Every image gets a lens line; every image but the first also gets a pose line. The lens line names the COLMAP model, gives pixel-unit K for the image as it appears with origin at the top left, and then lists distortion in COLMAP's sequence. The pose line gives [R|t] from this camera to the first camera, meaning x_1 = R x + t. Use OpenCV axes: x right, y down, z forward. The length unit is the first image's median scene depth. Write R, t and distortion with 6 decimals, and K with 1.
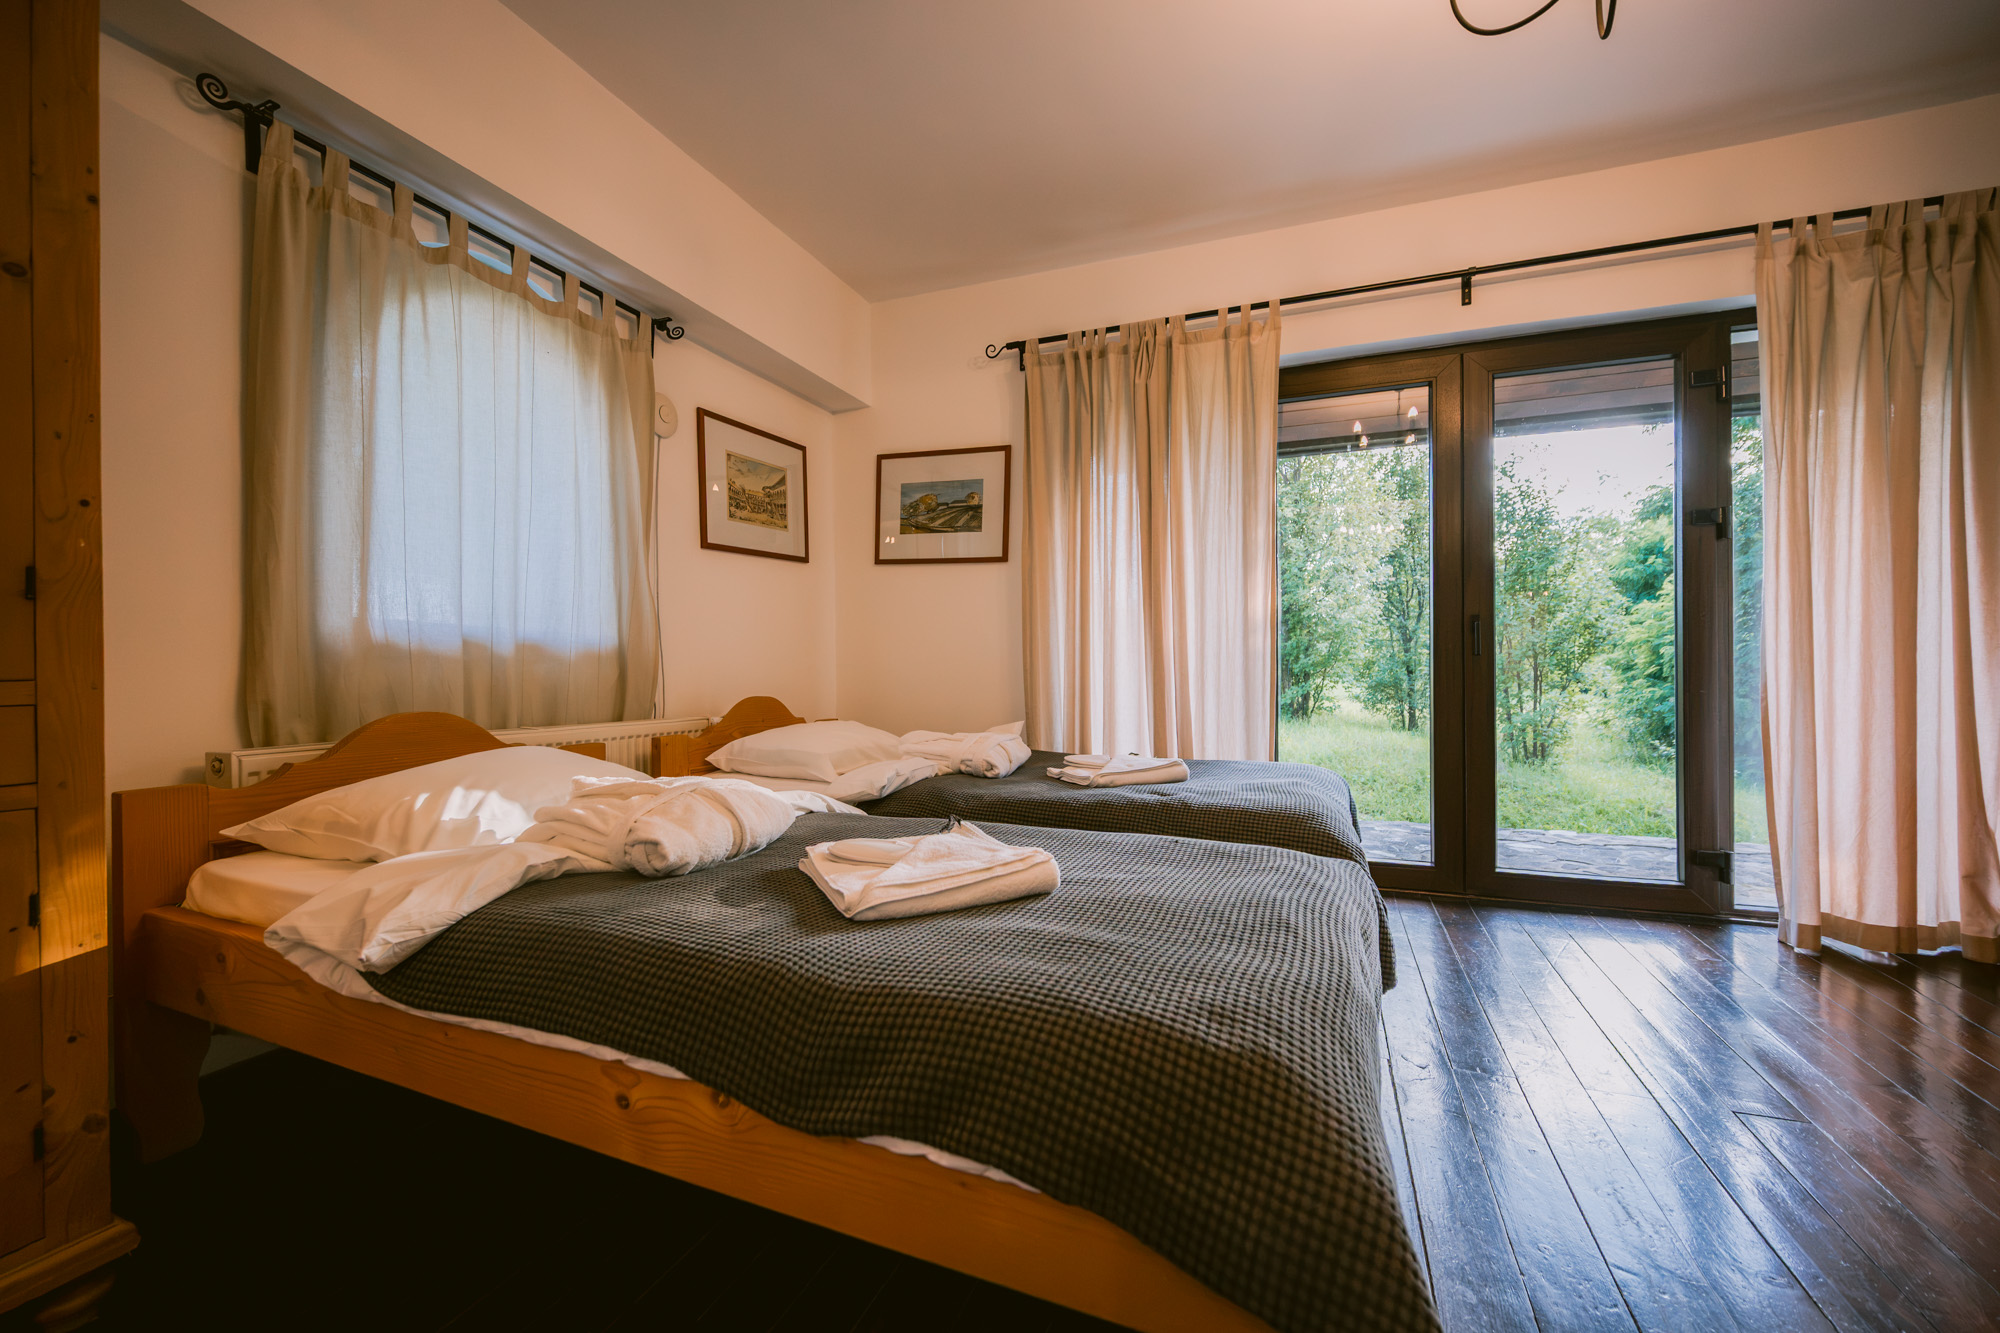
lens RADIAL K [[822.5, 0, 1009.2], [0, 822.5, 670.4], [0, 0, 1]] dist [0.025004, 0.000436]
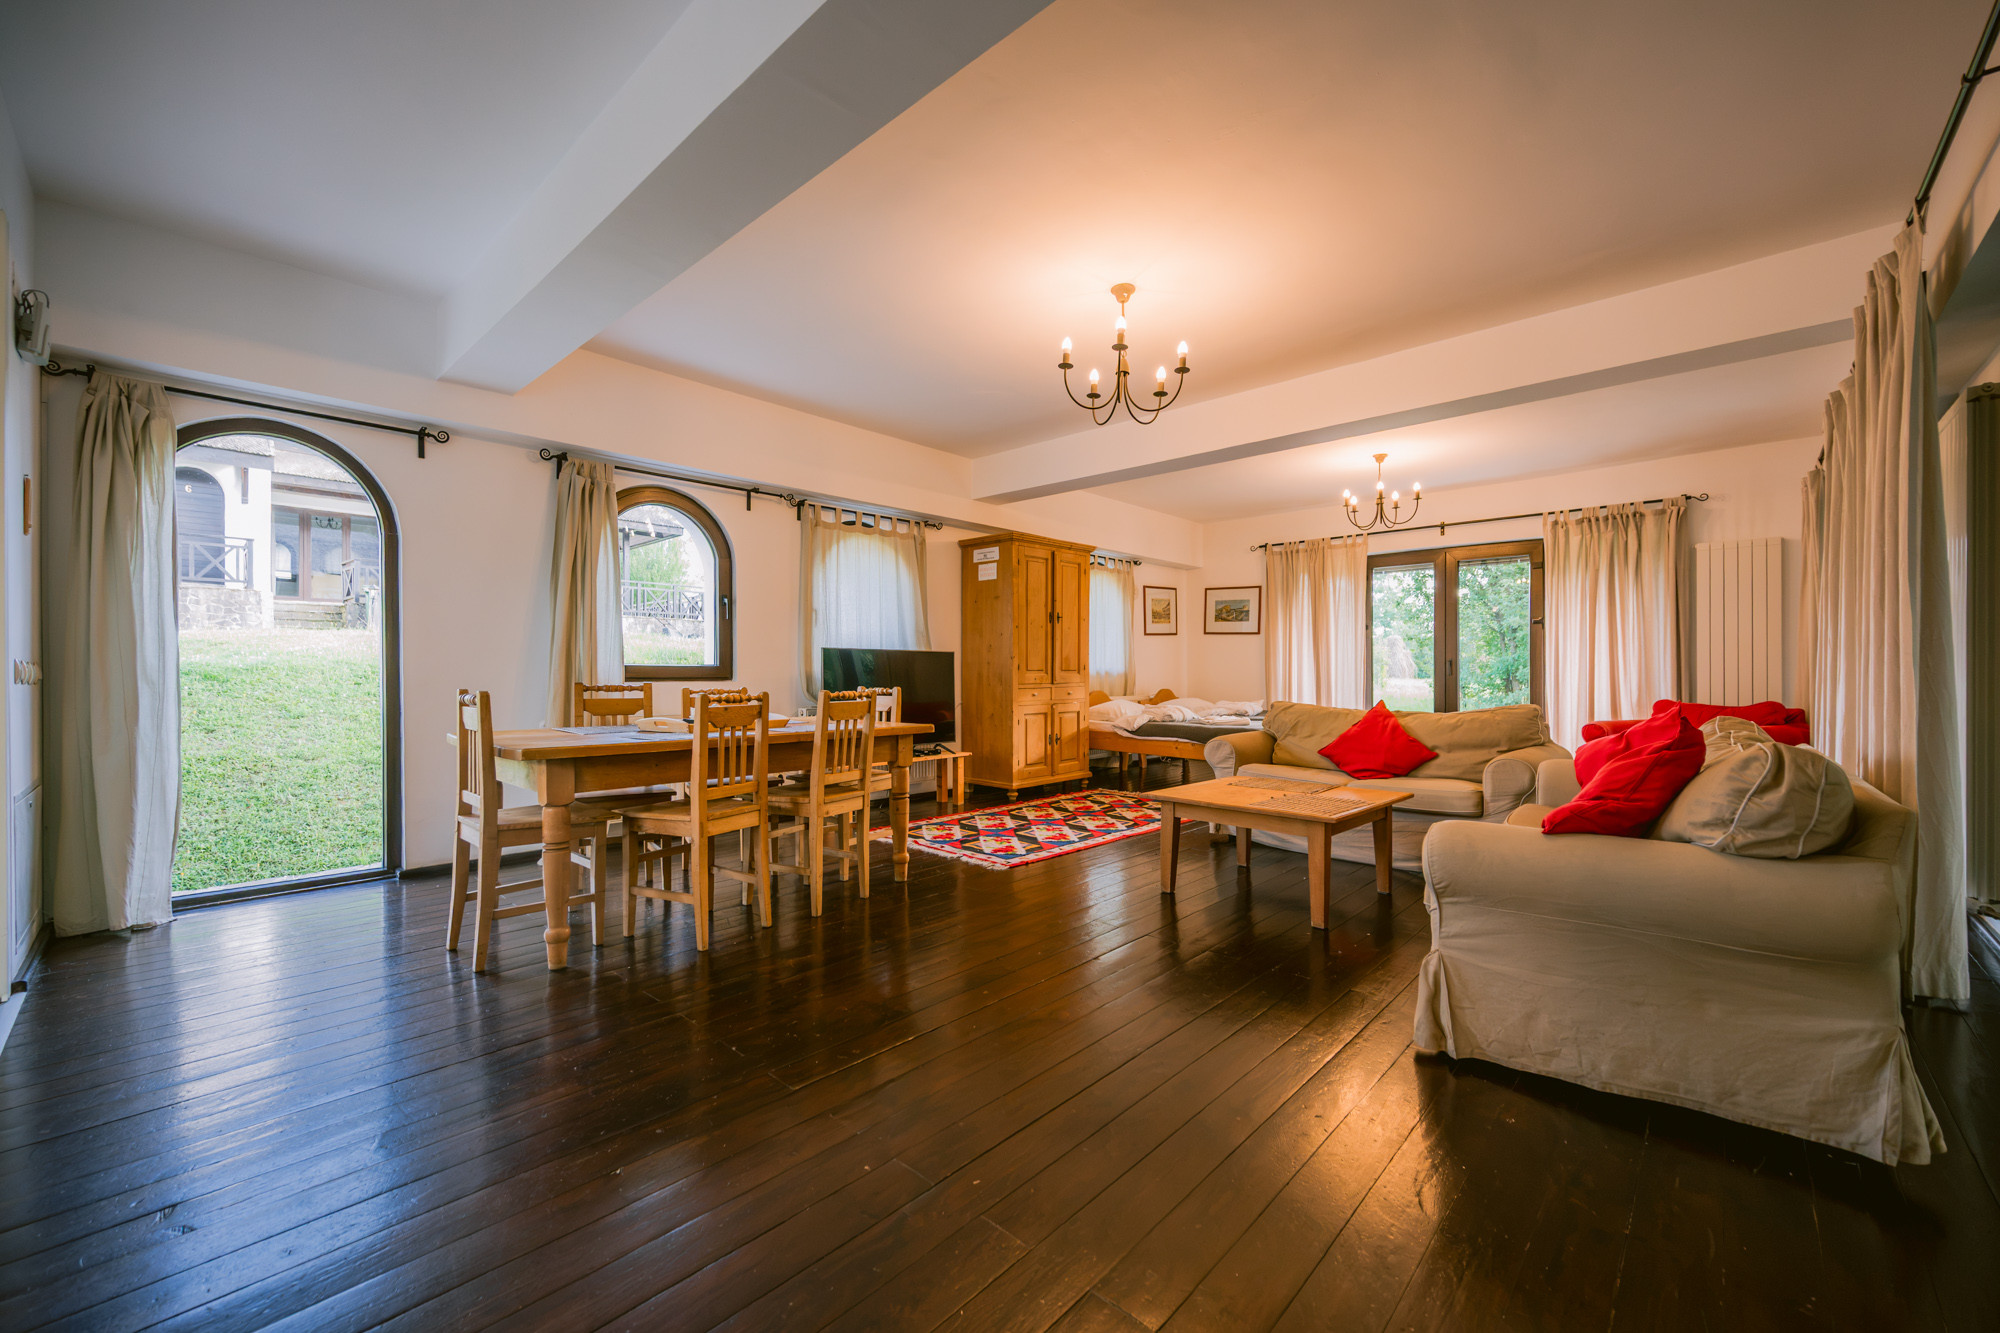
lens RADIAL K [[822.5, 0, 1009.2], [0, 822.5, 670.4], [0, 0, 1]] dist [0.025004, 0.000436]
pose [[0.940410, -0.008473, -0.339937, 0.144166], [0.007466, 0.999963, -0.004269, -0.015811], [0.339961, 0.001477, 0.940438, -1.745590]]
